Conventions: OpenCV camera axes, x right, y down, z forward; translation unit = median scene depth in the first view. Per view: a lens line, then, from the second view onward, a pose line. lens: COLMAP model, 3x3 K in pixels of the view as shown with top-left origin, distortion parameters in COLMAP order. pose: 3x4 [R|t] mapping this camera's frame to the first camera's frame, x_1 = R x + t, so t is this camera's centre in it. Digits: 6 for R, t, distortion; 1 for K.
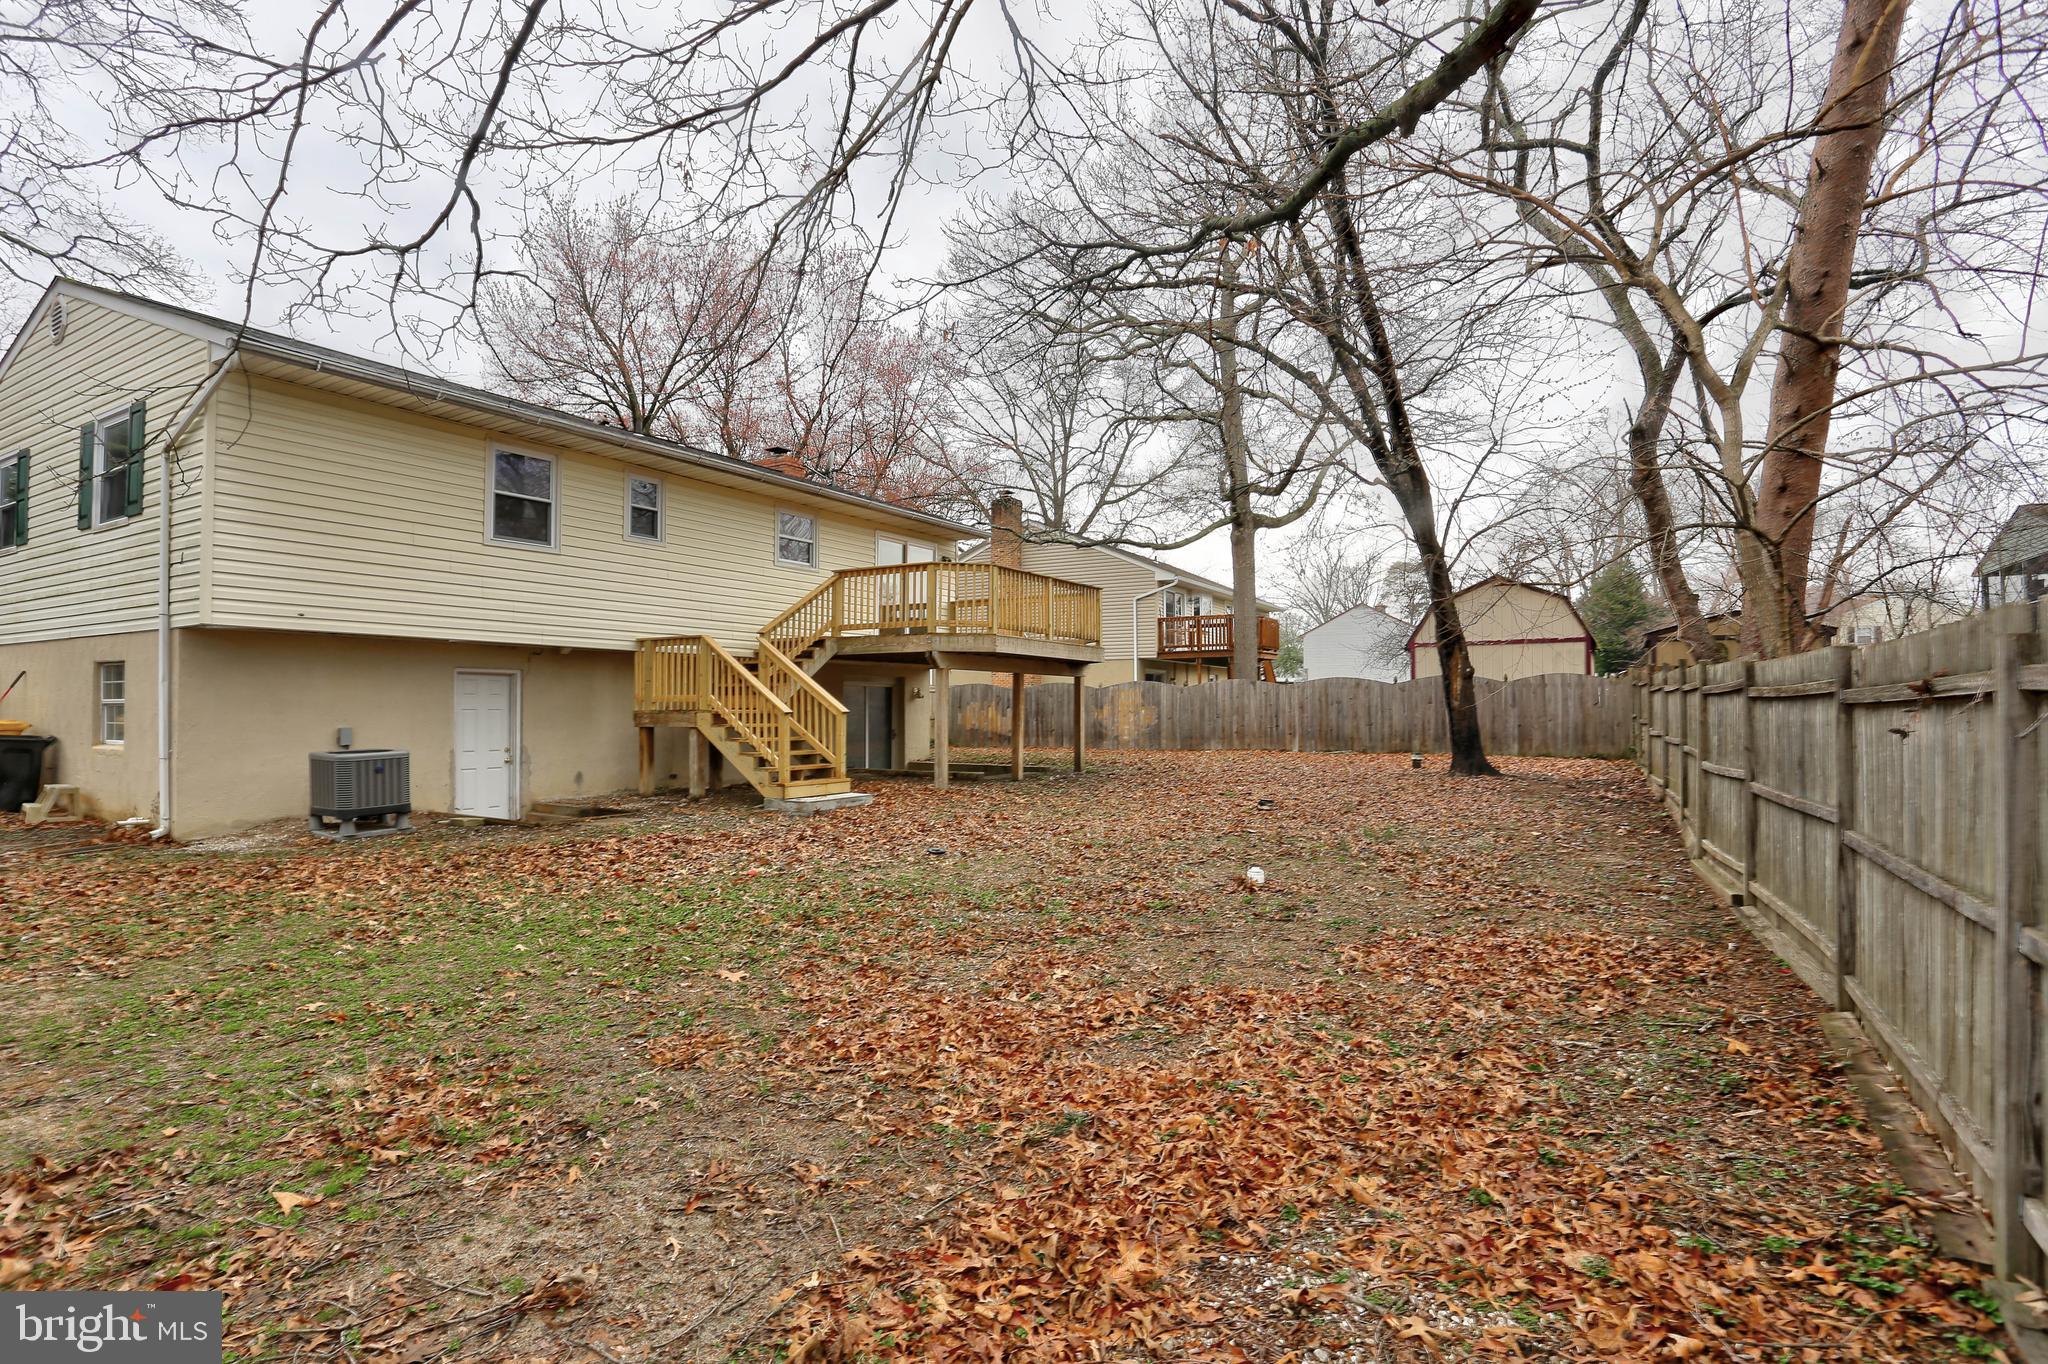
lens RADIAL K [[1012.8, 0, 1015.4], [0, 1012.8, 676.7], [0, 0, 1]] dist [-0.078397, 0.036110]
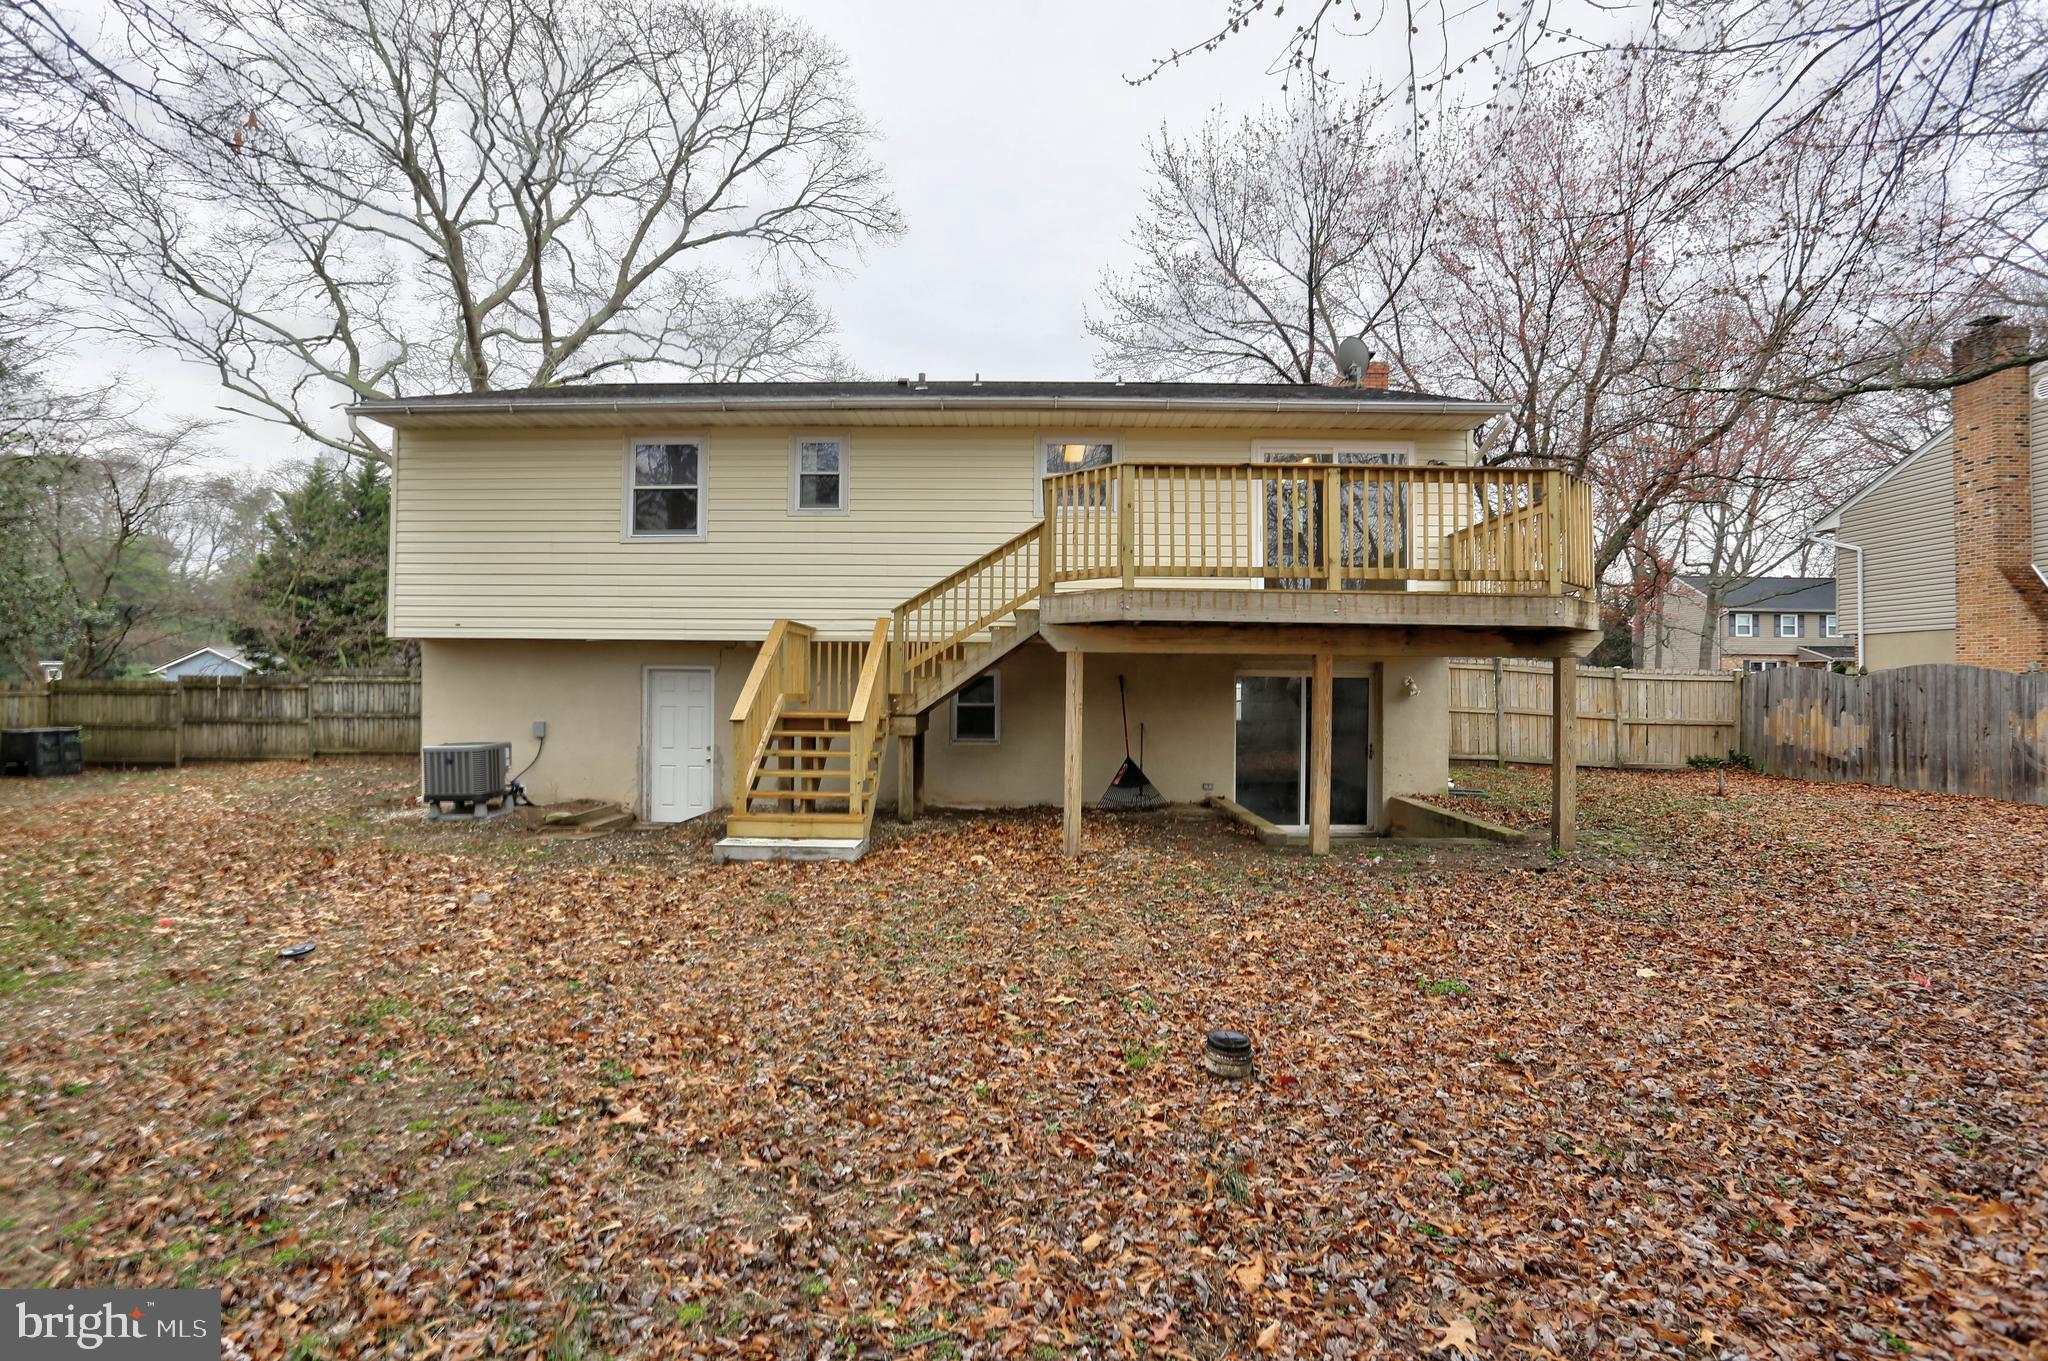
lens RADIAL K [[1012.8, 0, 1015.4], [0, 1012.8, 675.2], [0, 0, 1]] dist [-0.078397, 0.036110]
pose [[0.492116, -0.018669, -0.870330, 0.503894], [0.017313, 0.999782, -0.011656, 0.018543], [0.870358, -0.009332, 0.492332, 0.782617]]
